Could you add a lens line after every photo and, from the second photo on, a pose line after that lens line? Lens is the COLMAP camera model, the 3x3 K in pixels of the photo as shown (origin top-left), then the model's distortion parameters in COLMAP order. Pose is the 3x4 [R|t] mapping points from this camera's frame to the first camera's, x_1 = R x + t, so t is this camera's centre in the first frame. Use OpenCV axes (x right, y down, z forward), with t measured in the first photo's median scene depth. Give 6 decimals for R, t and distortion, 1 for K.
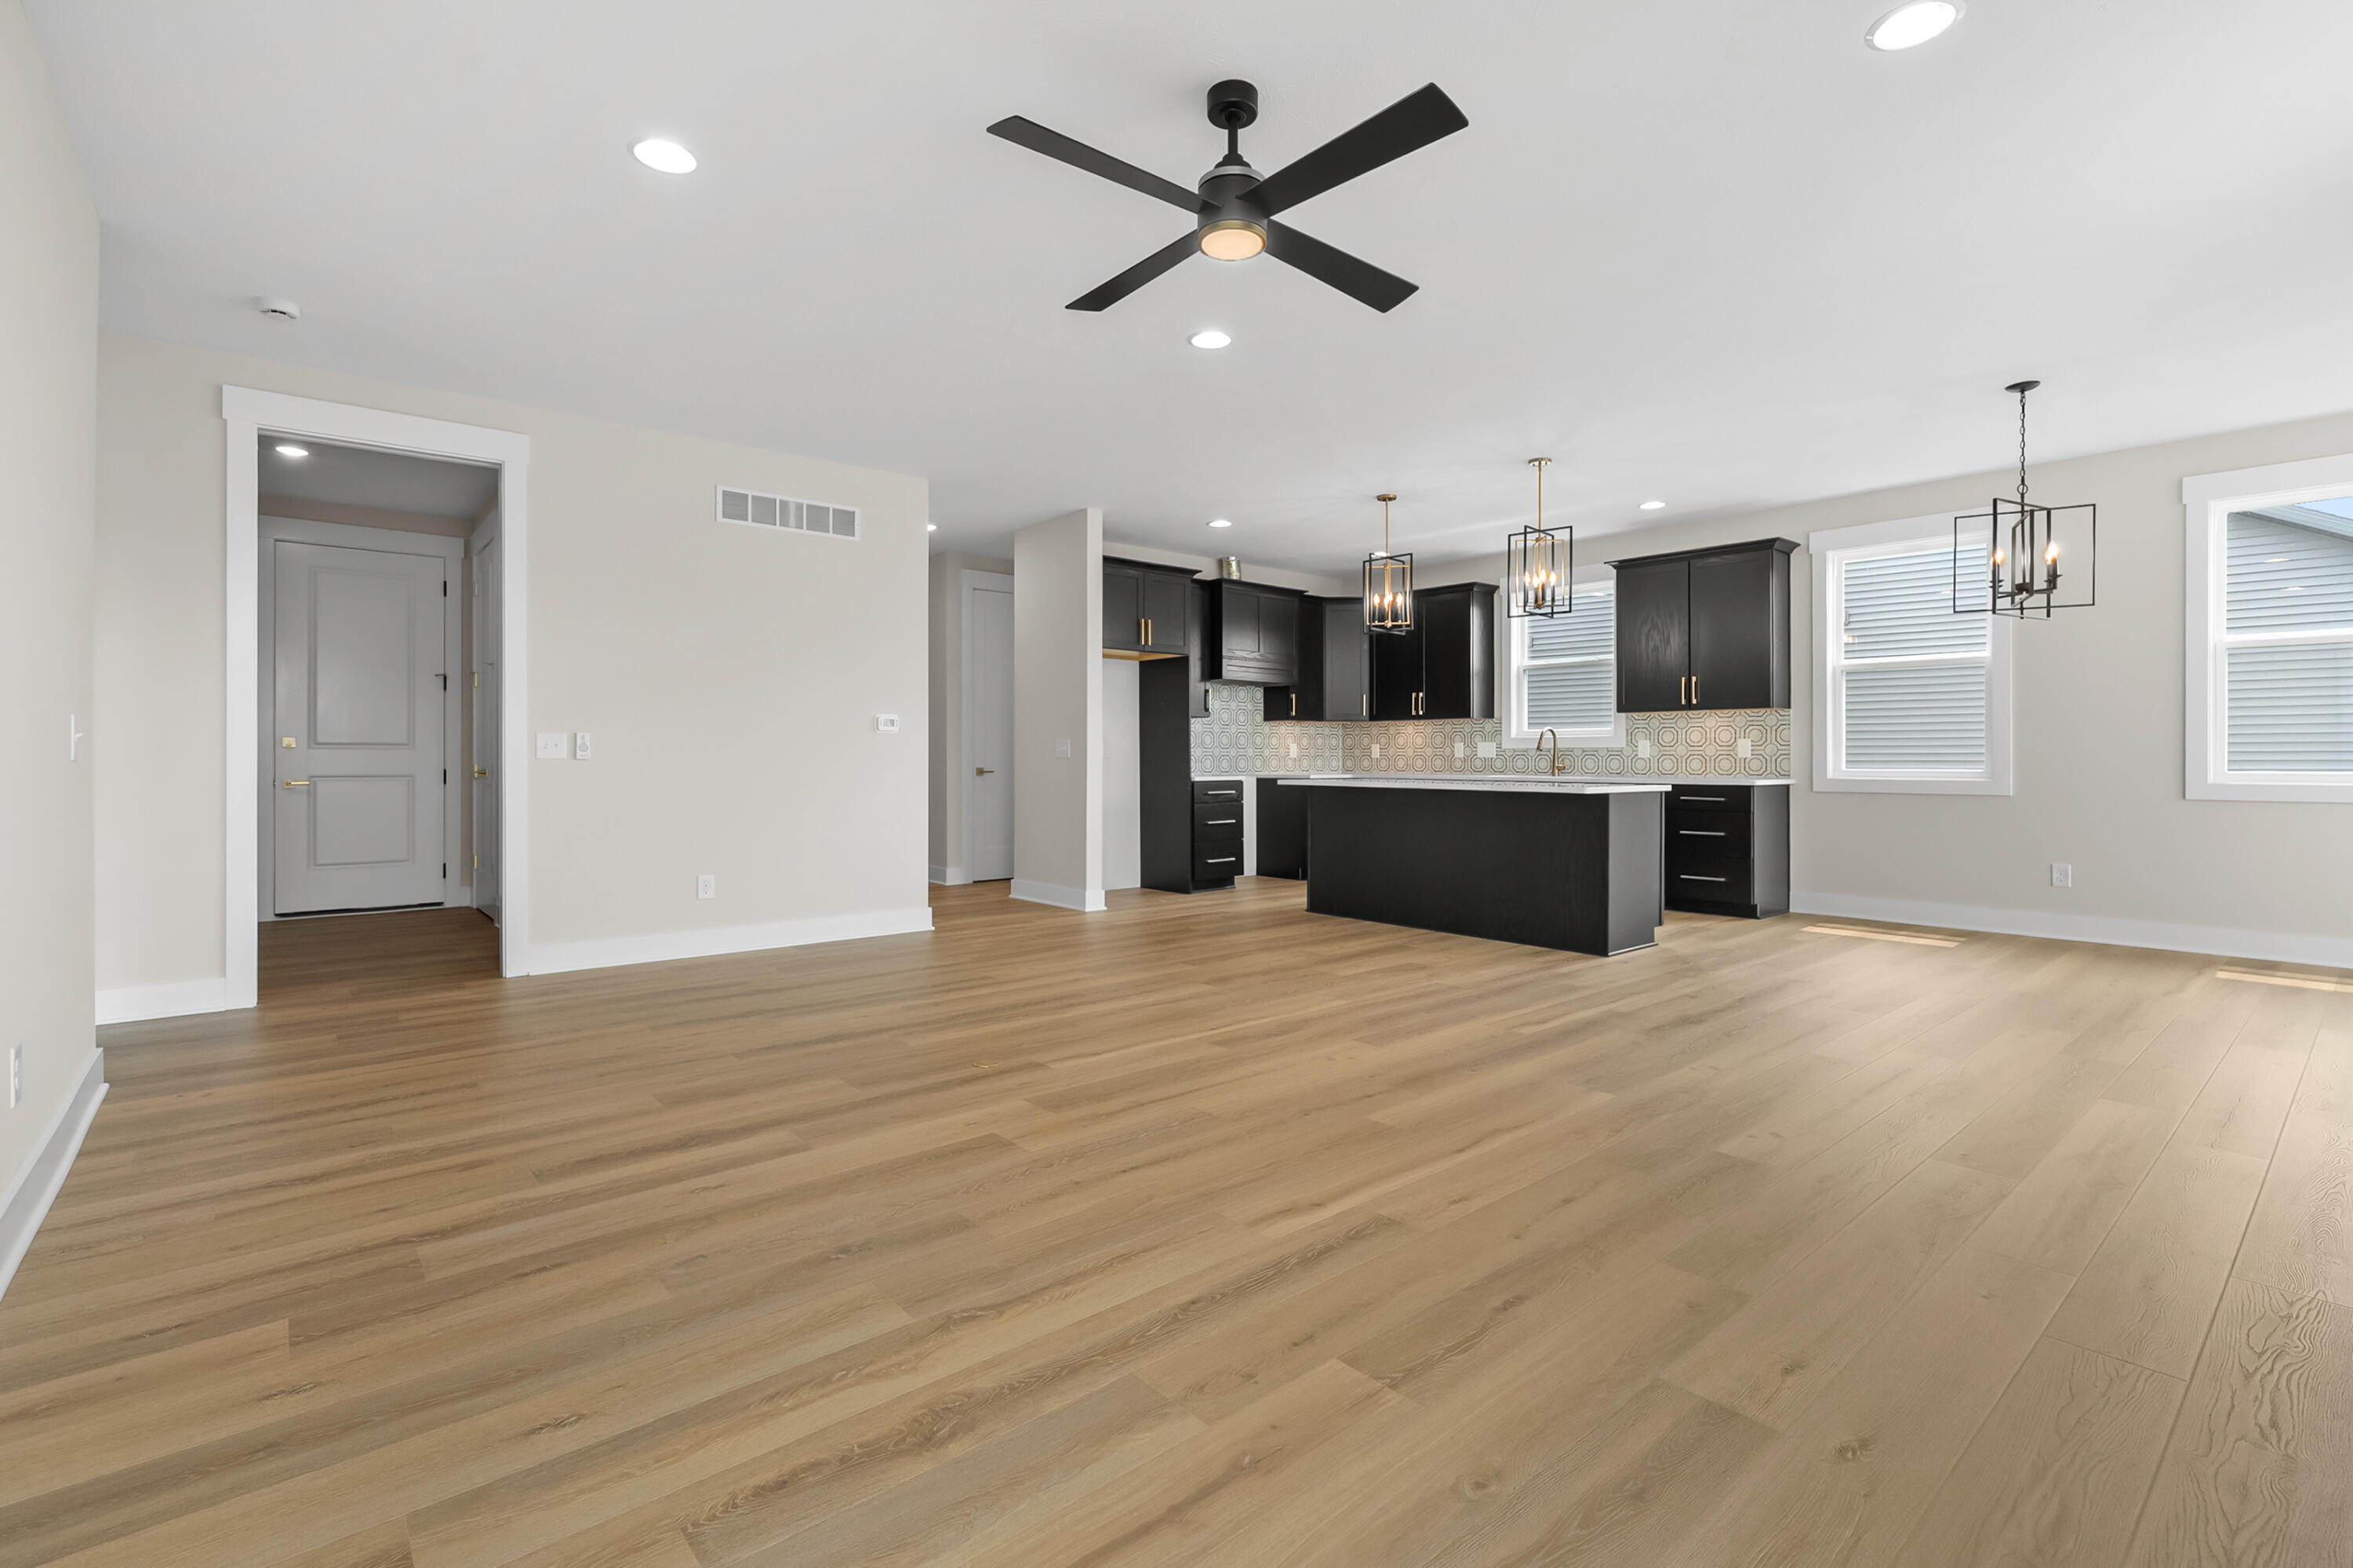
lens RADIAL K [[1067.9, 0, 1179.6], [0, 1067.9, 756.8], [0, 0, 1]] dist [-0.000623, -0.000113]
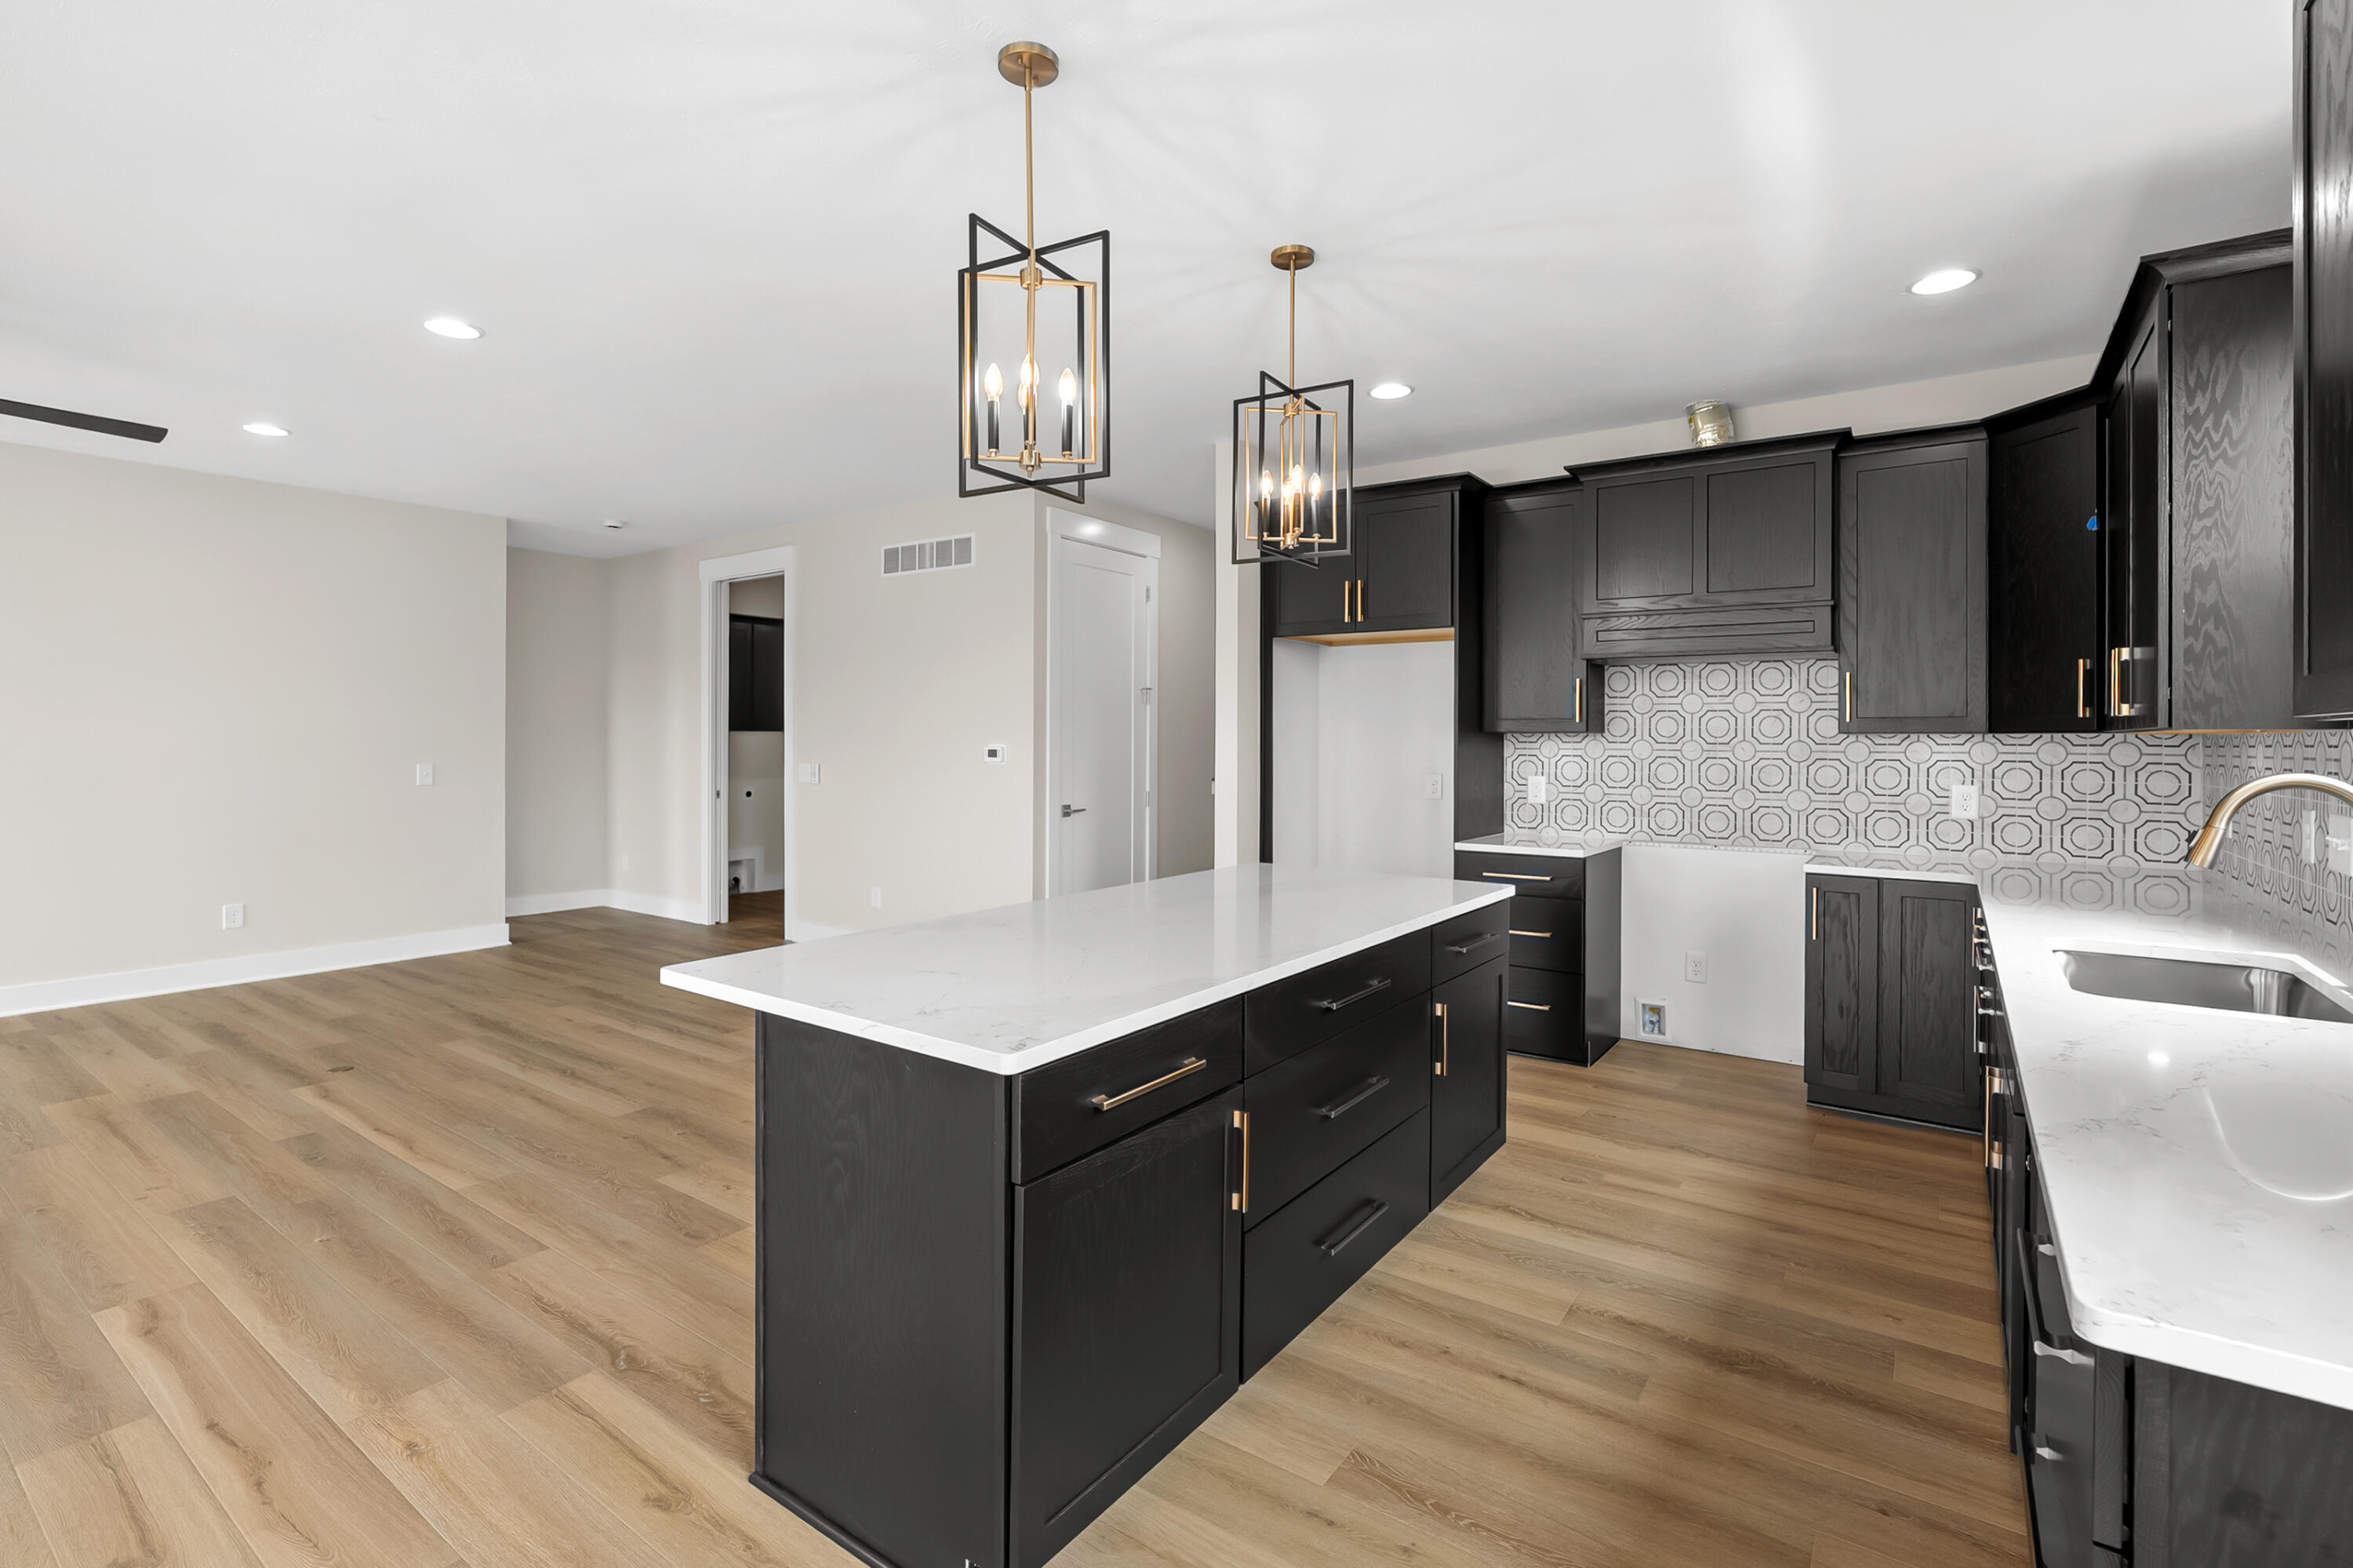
lens RADIAL K [[1072.9, 0, 1182.7], [0, 1072.9, 740.5], [0, 0, 1]] dist [-0.006168, 0.000351]
pose [[0.239175, 0.003601, -0.970970, 0.528507], [-0.004375, 0.999987, 0.002631, -0.035682], [0.970967, 0.003619, 0.239188, 0.725423]]
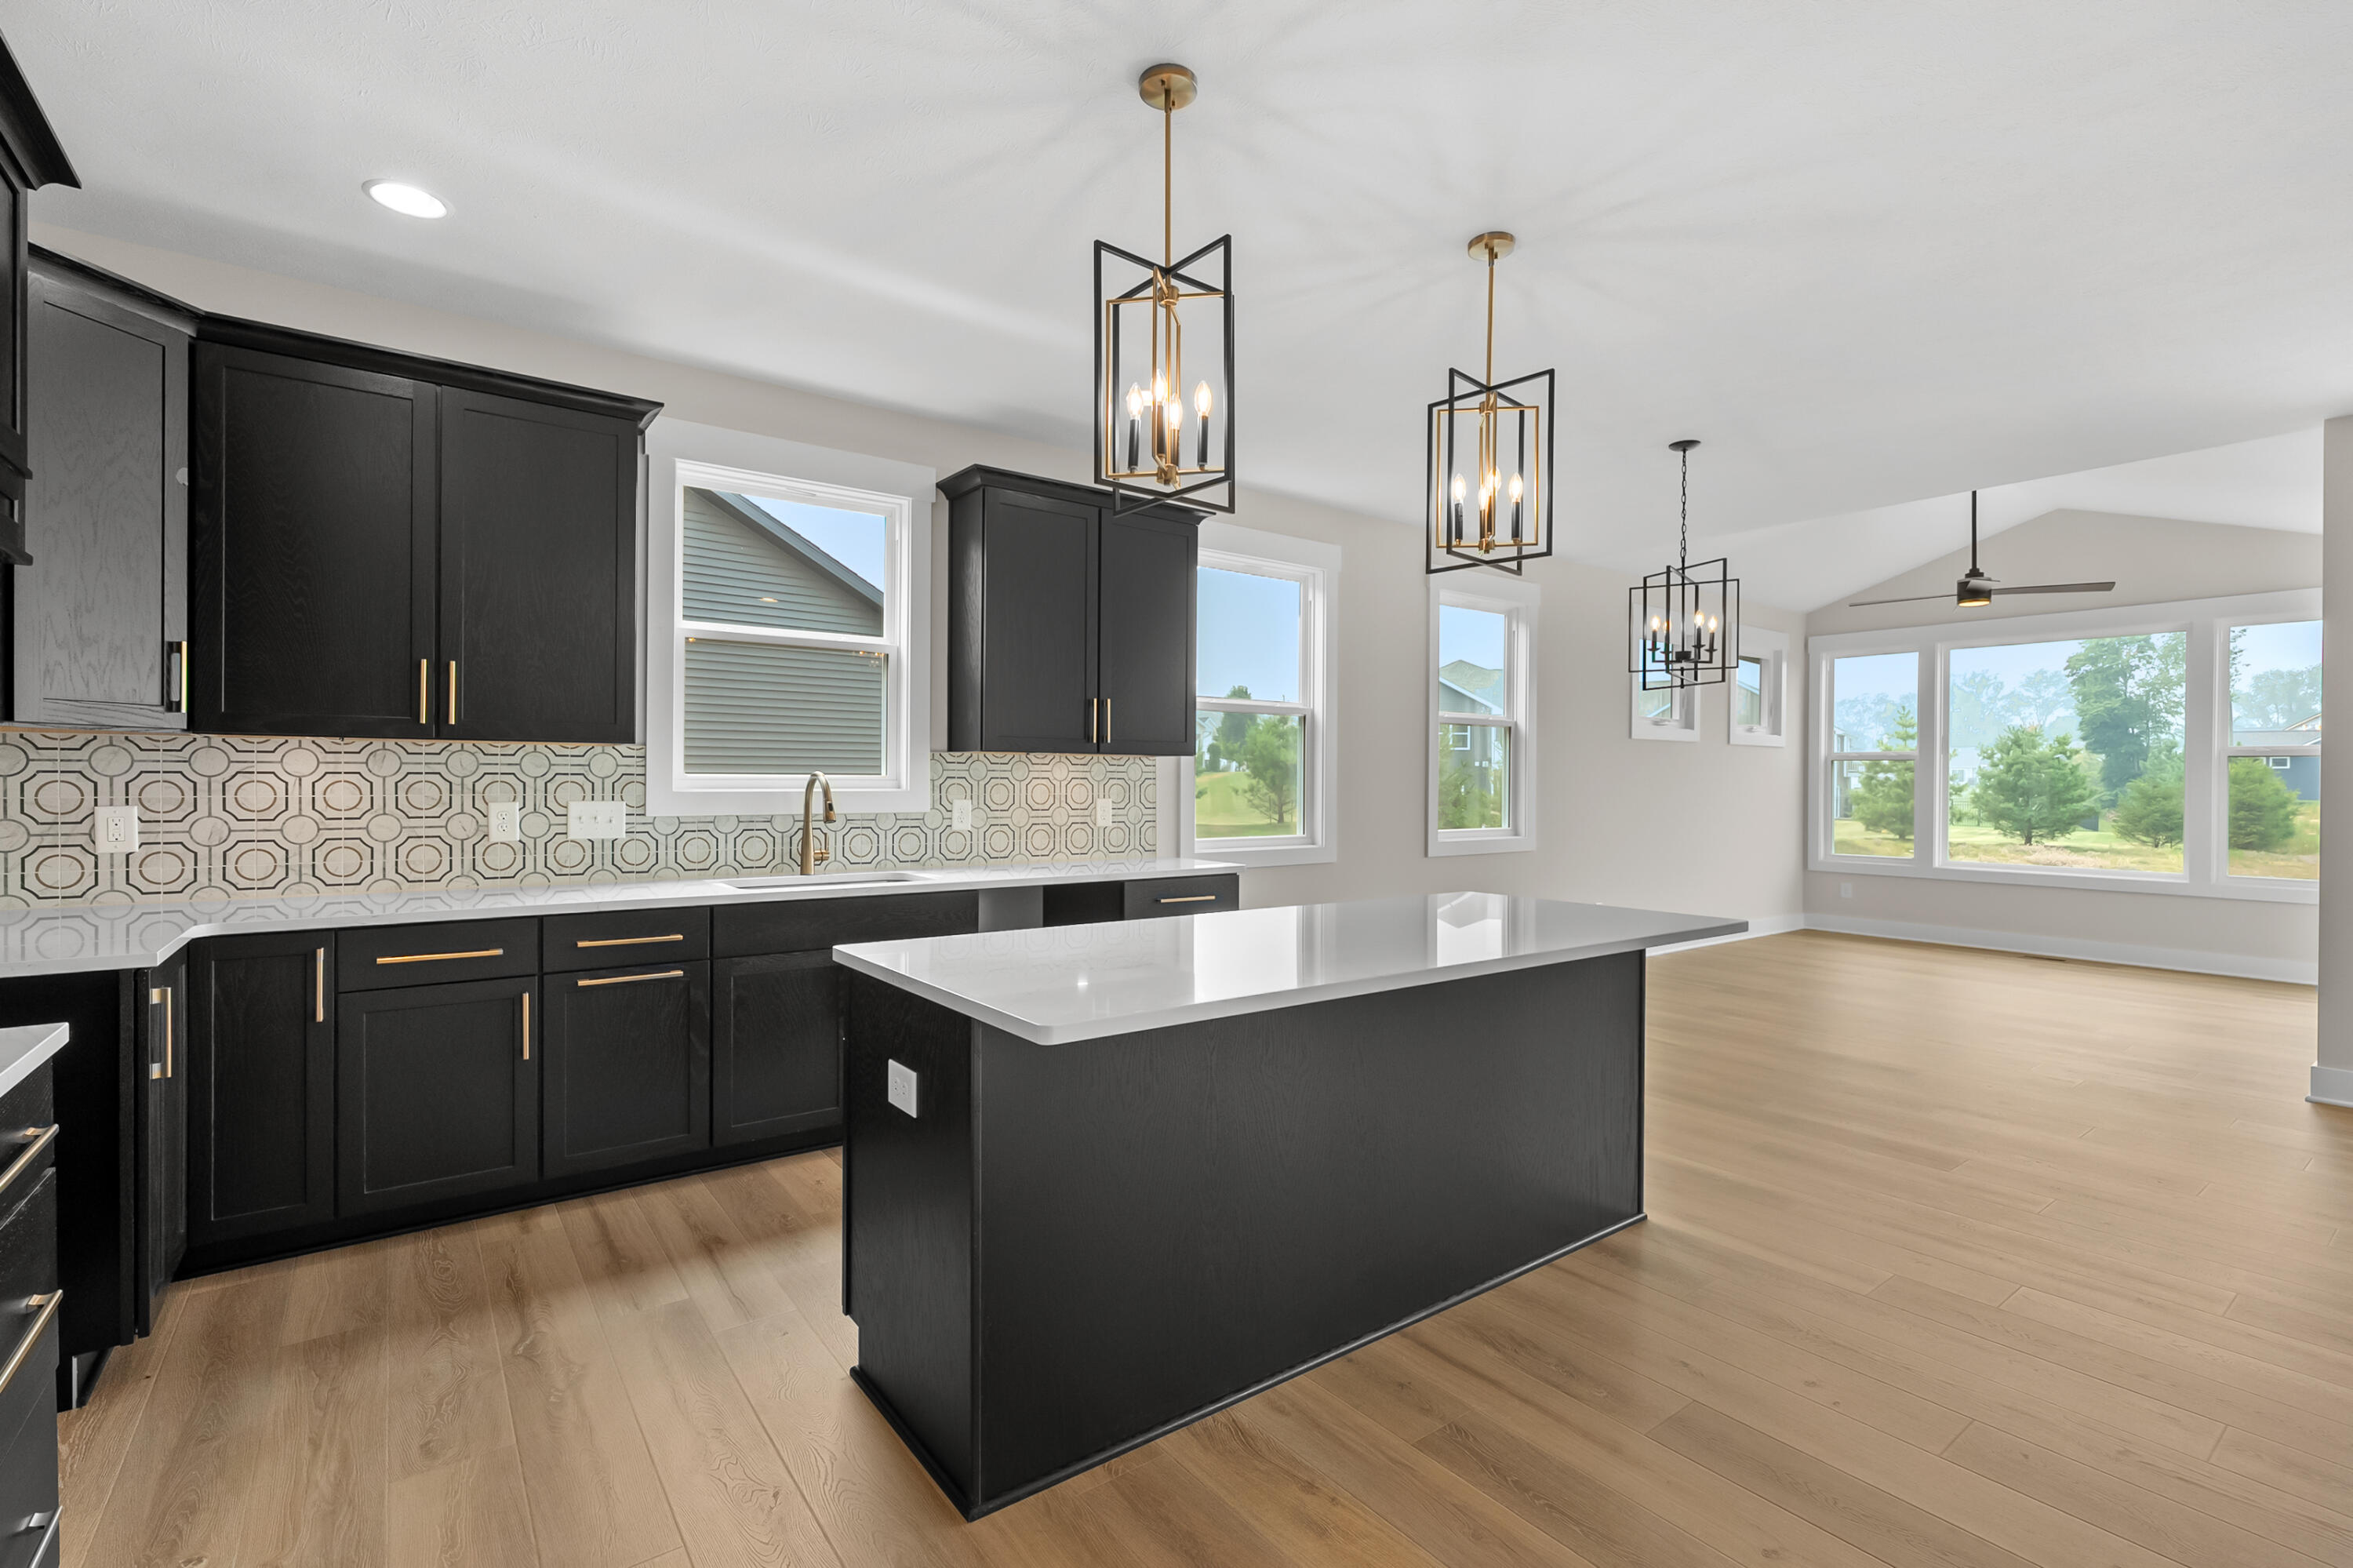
lens RADIAL K [[1062.2, 0, 1176.5], [0, 1062.2, 784.0], [0, 0, 1]] dist [-0.002656, 0.000138]
pose [[0.070138, -0.003462, 0.997531, -0.113280], [-0.007595, 0.999963, 0.004005, -0.026325], [-0.997508, -0.007857, 0.070109, 0.830506]]
